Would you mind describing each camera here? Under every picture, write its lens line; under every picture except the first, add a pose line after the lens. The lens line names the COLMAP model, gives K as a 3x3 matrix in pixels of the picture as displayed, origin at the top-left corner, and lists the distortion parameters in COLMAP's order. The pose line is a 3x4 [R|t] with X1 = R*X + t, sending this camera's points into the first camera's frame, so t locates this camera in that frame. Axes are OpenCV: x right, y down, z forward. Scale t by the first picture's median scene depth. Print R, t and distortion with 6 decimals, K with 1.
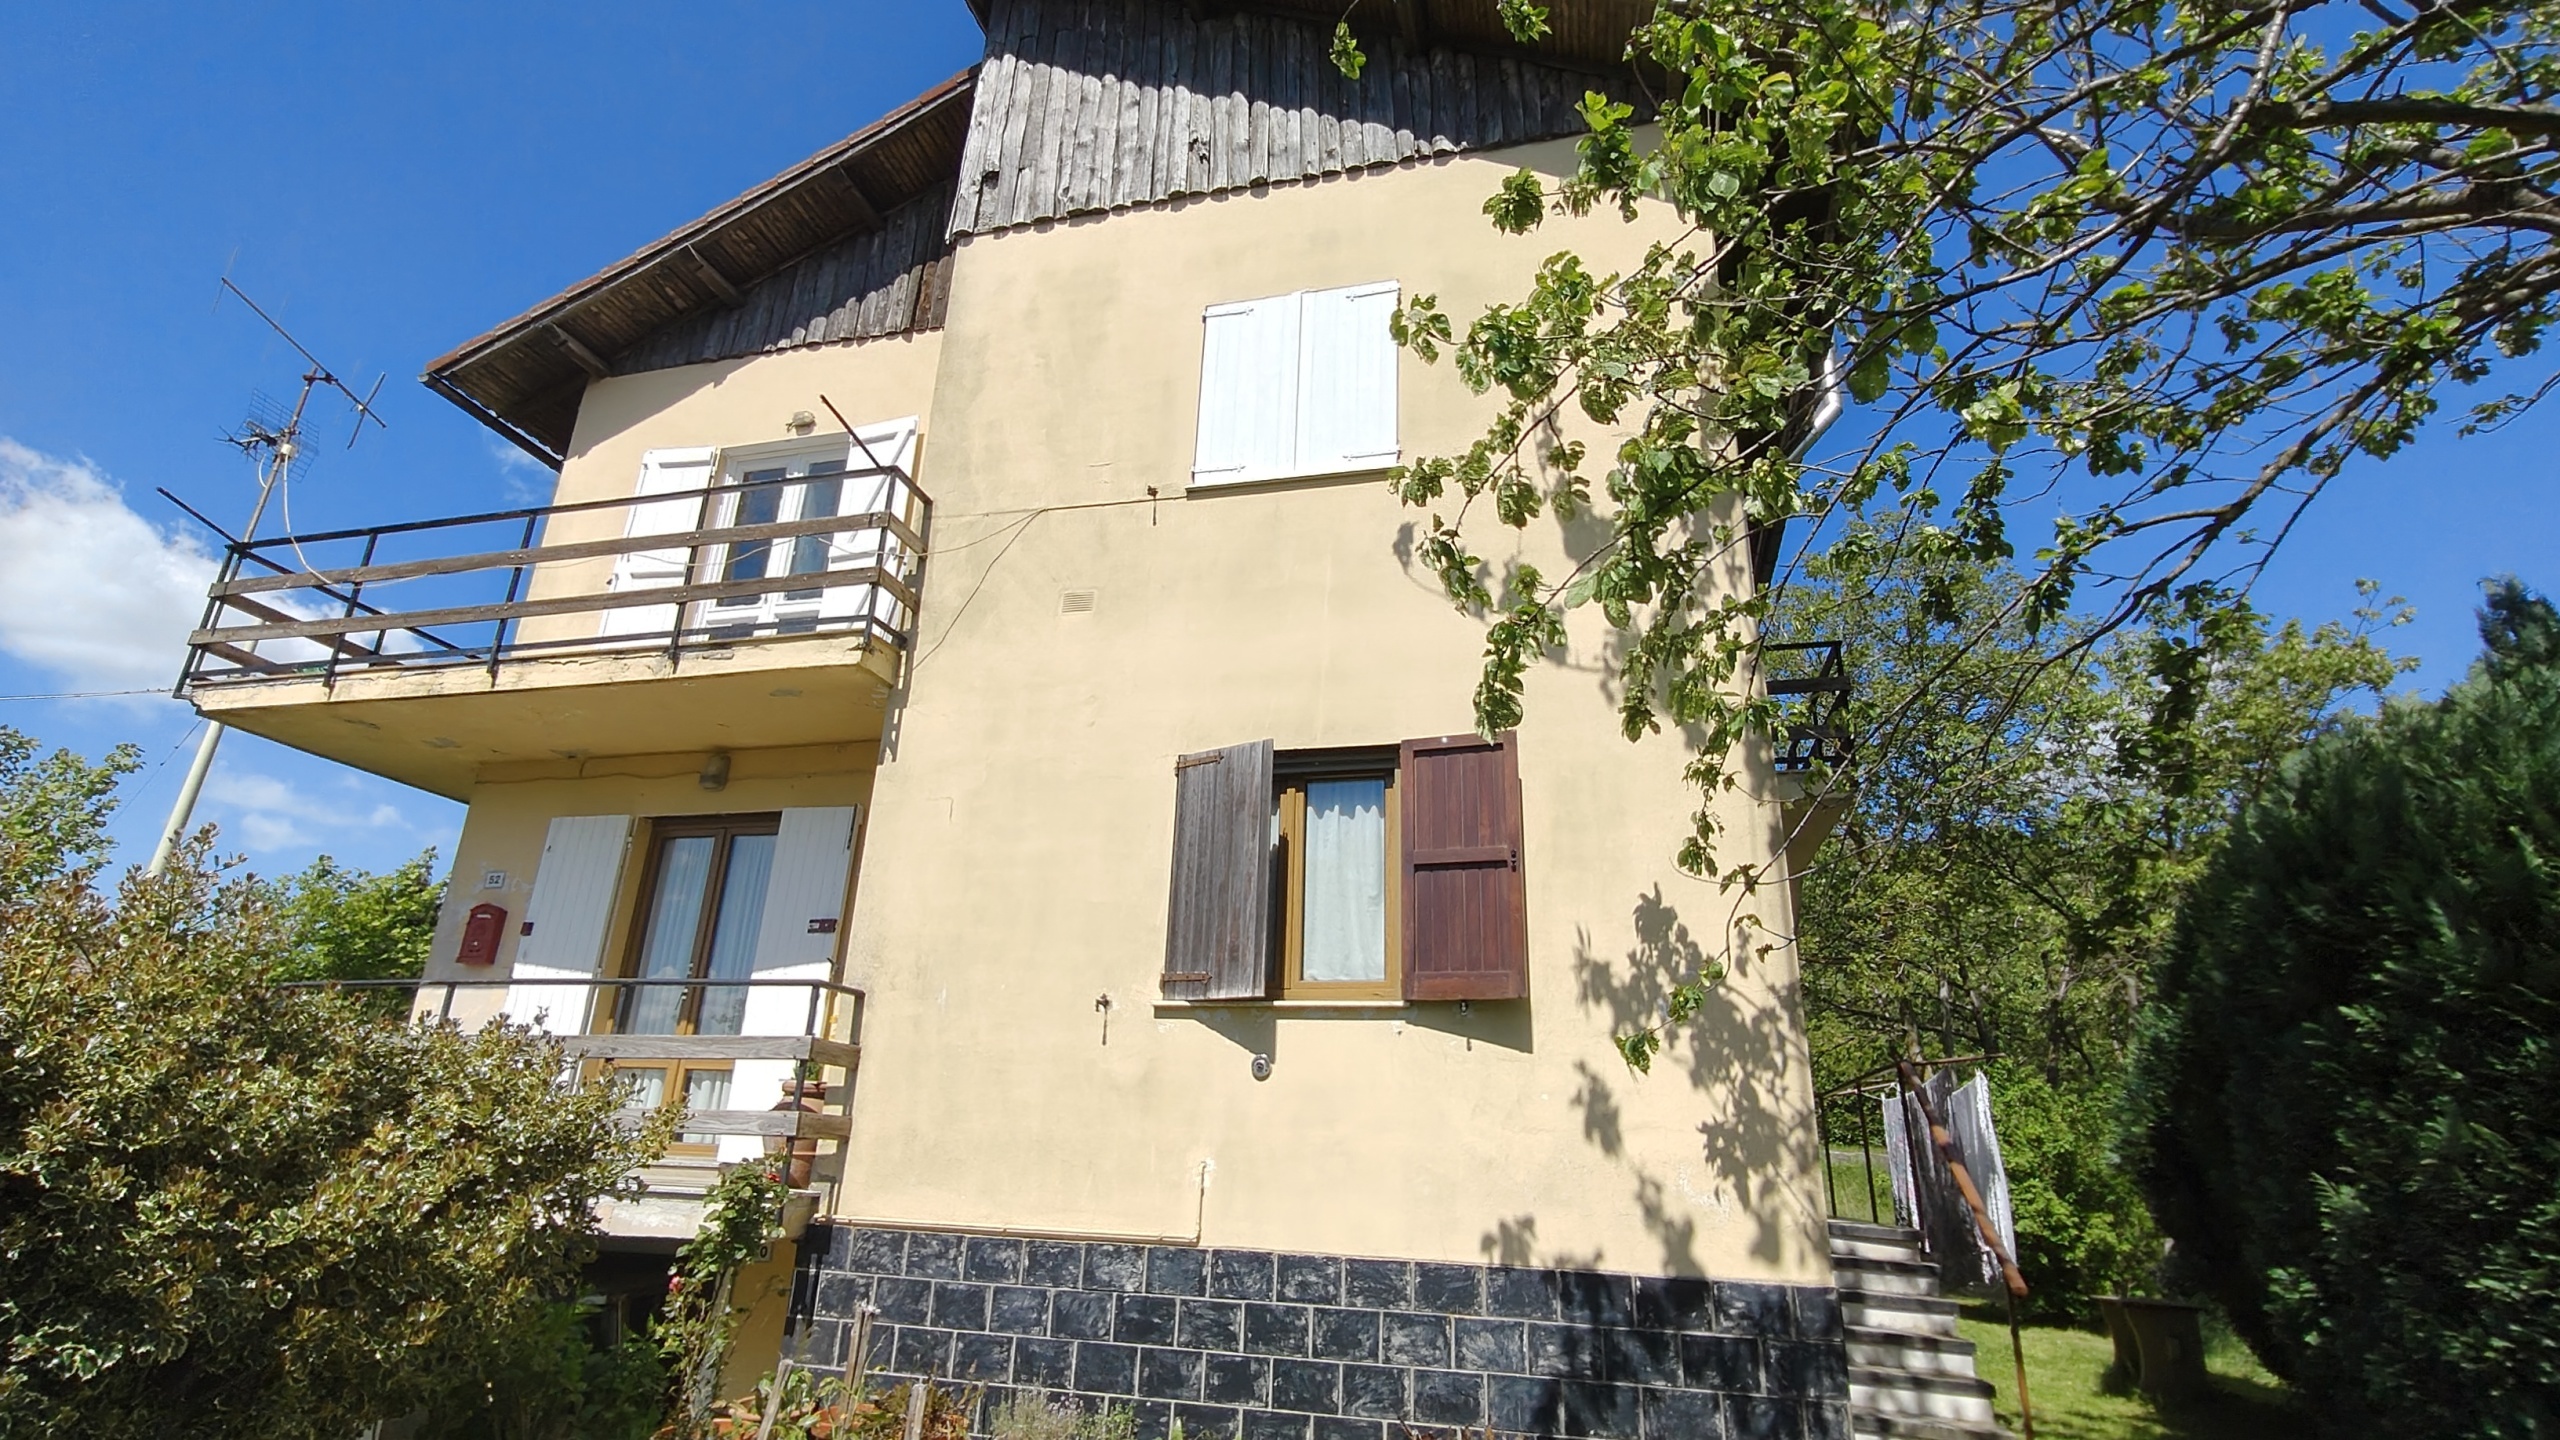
lens RADIAL K [[1209.7, 0, 1279.5], [0, 1209.7, 716.8], [0, 0, 1]] dist [0.000279, -0.001399]
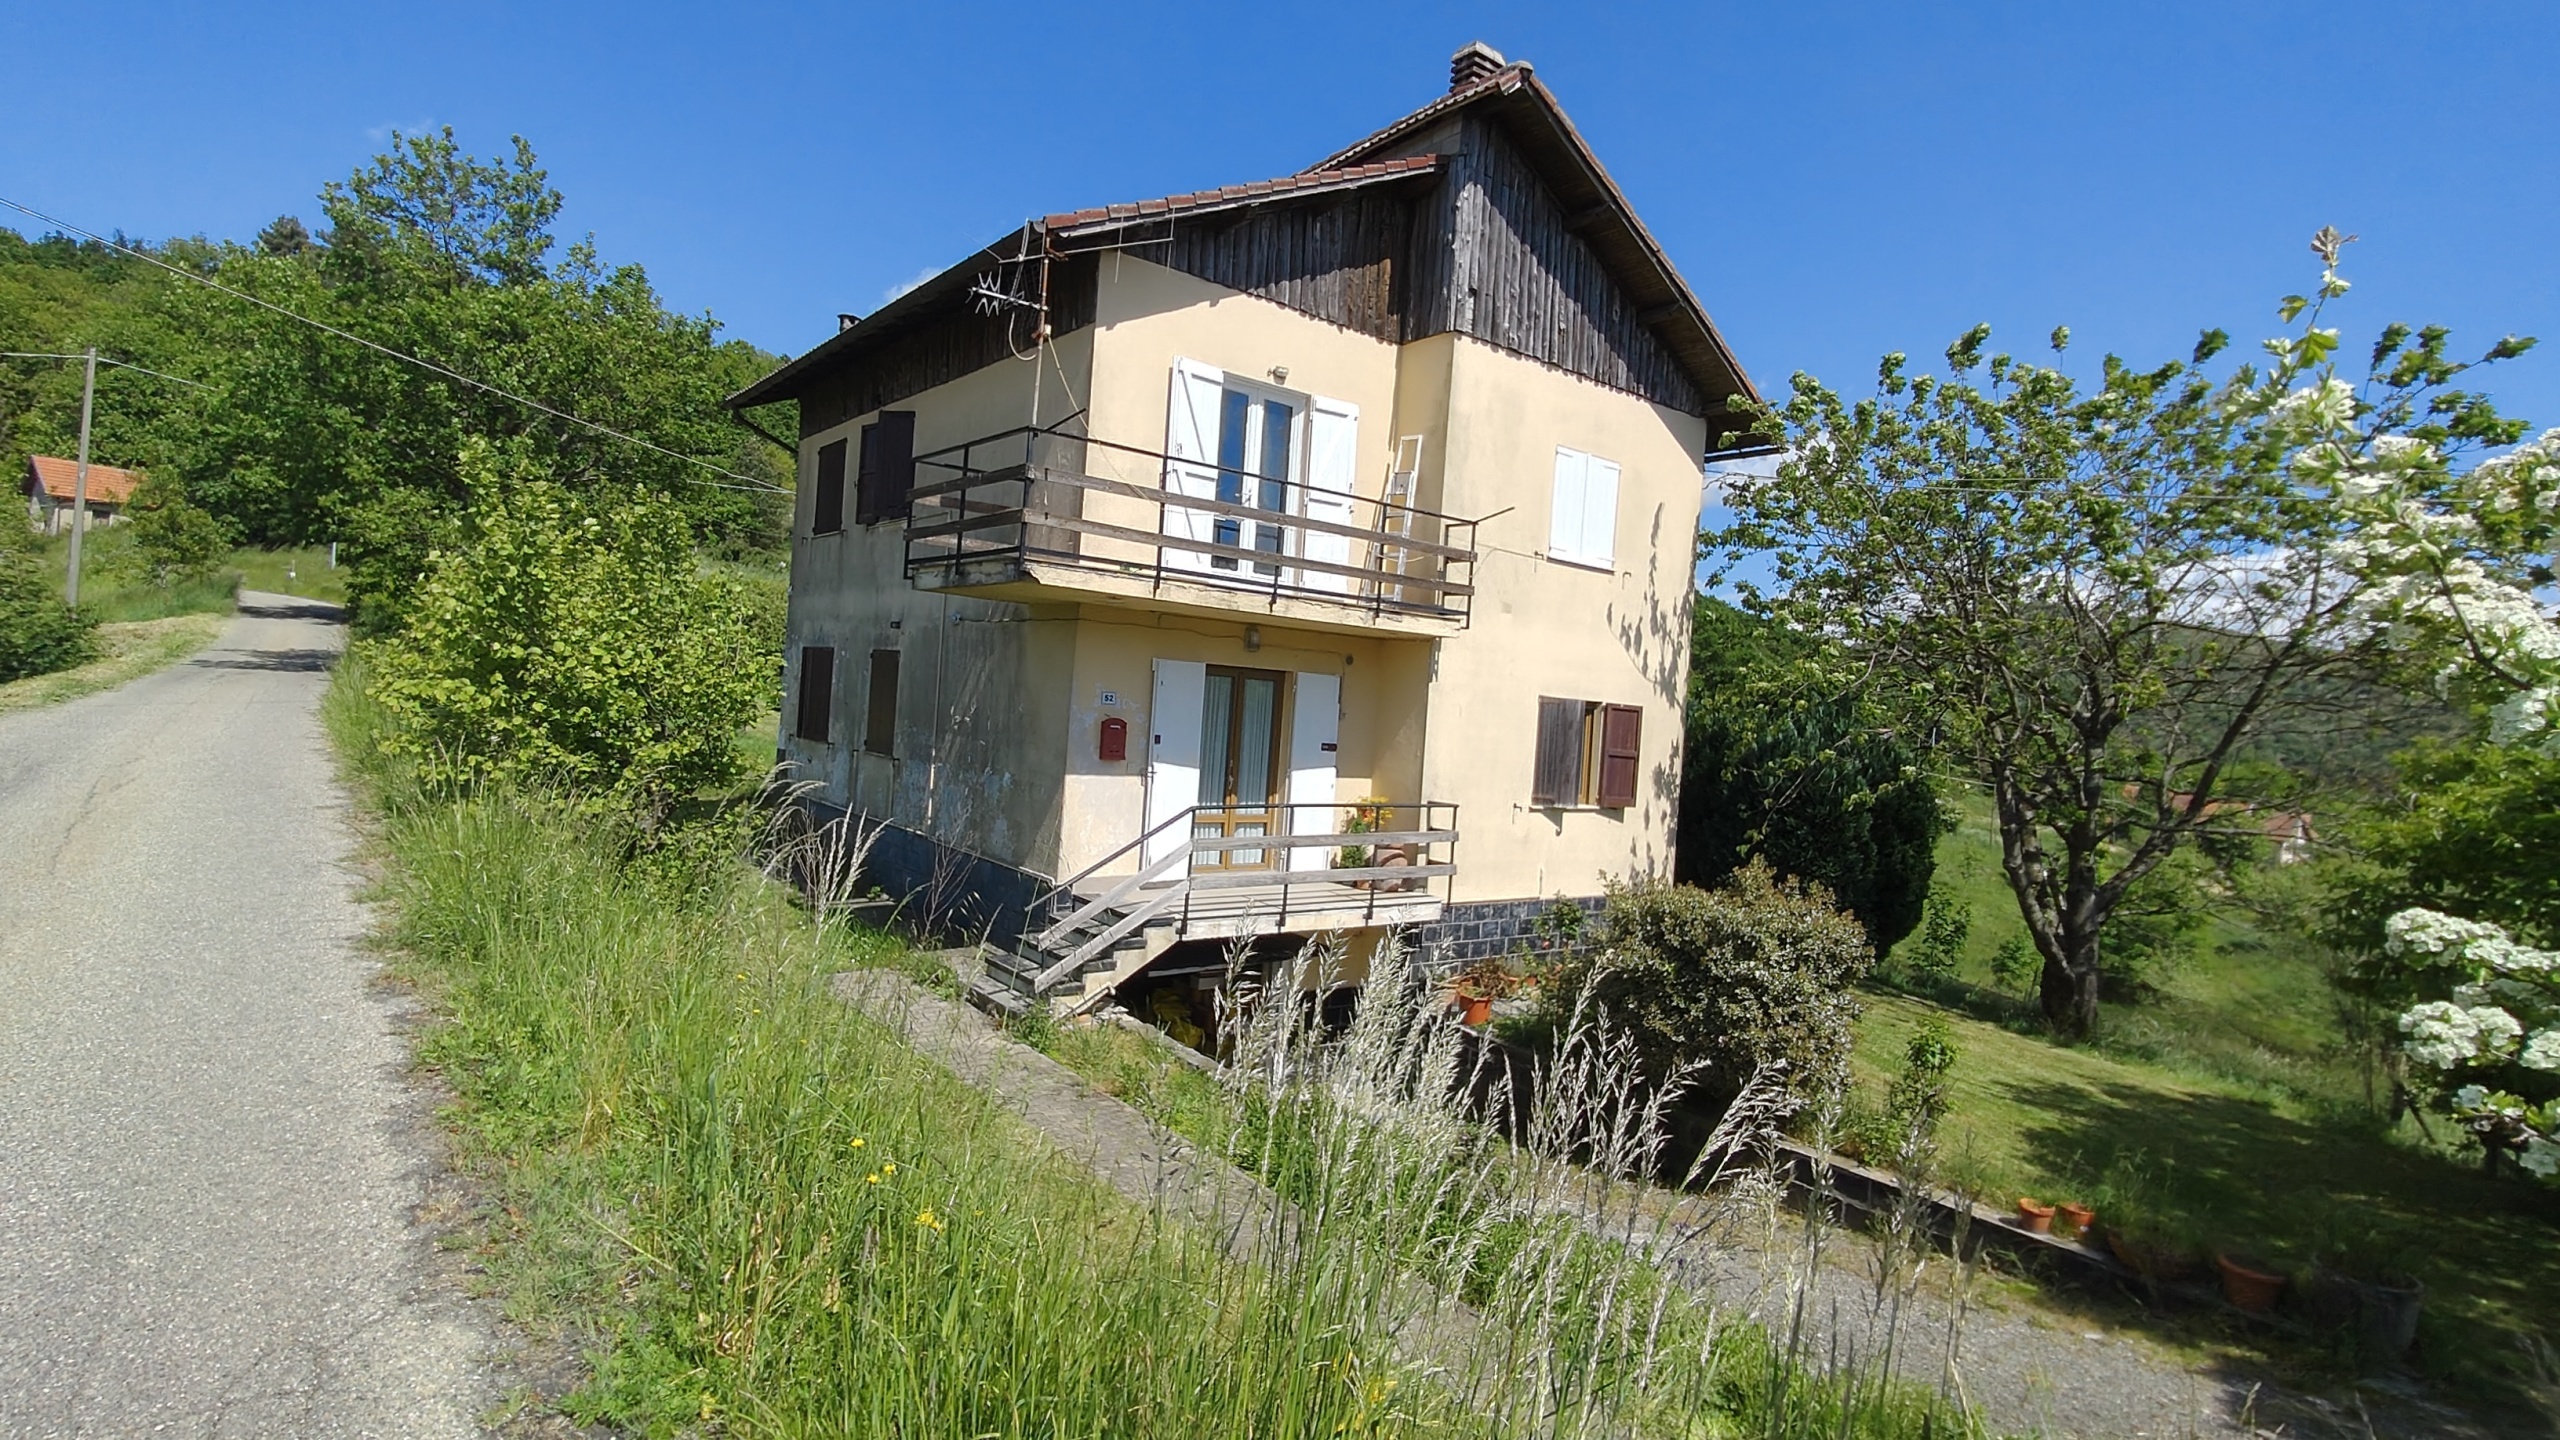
lens RADIAL K [[1209.7, 0, 1279.0], [0, 1209.7, 719.3], [0, 0, 1]] dist [0.000279, -0.001399]
pose [[0.604947, -0.002615, 0.796261, -2.064208], [-0.324293, 0.912495, 0.249373, -0.315688], [-0.727236, -0.409080, 0.551163, 0.115763]]
